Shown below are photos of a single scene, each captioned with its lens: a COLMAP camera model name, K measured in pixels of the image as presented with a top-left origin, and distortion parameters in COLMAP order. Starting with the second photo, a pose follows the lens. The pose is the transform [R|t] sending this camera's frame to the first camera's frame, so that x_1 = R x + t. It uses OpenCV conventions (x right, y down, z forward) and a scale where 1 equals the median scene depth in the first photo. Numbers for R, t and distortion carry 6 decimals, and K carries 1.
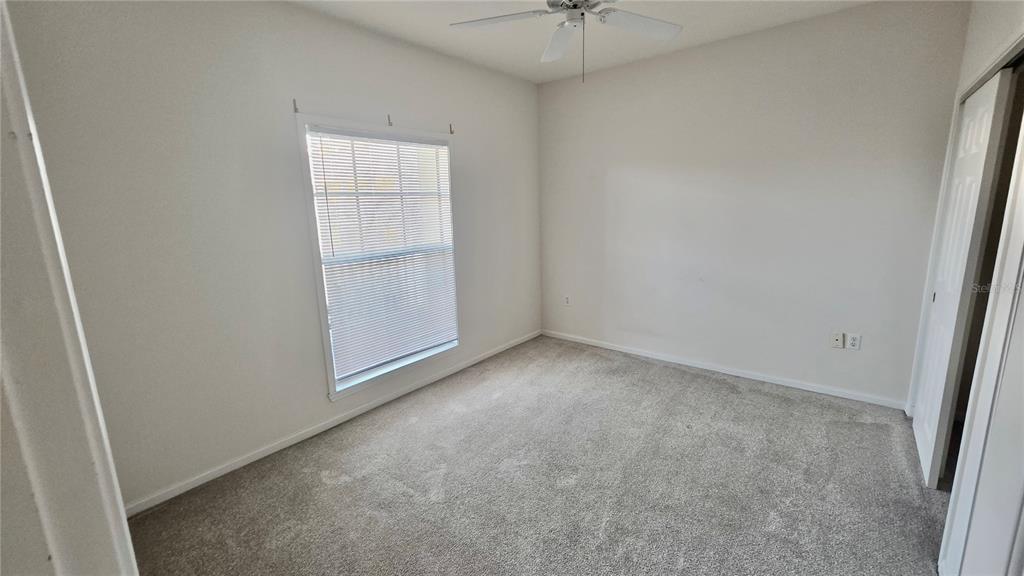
lens RADIAL K [[420.1, 0, 514.6], [0, 420.1, 284.8], [0, 0, 1]] dist [-0.000436, 0.000806]
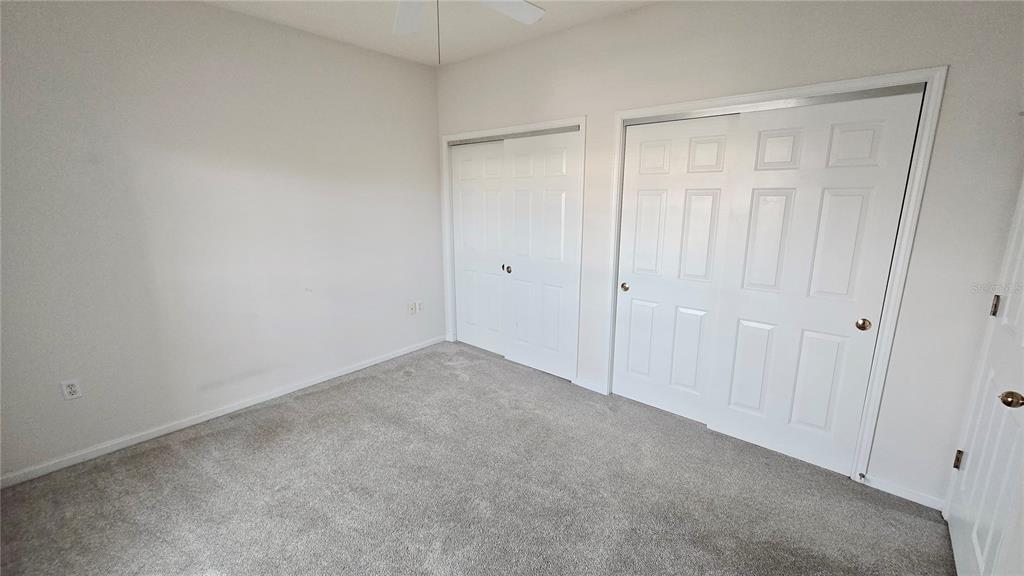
lens RADIAL K [[420.1, 0, 513.8], [0, 420.1, 286.4], [0, 0, 1]] dist [-0.000436, 0.000806]
pose [[0.037367, -0.185565, 0.981921, -0.427644], [0.192947, 0.965457, 0.175111, -0.089254], [-0.980497, 0.182916, 0.071880, 0.497219]]
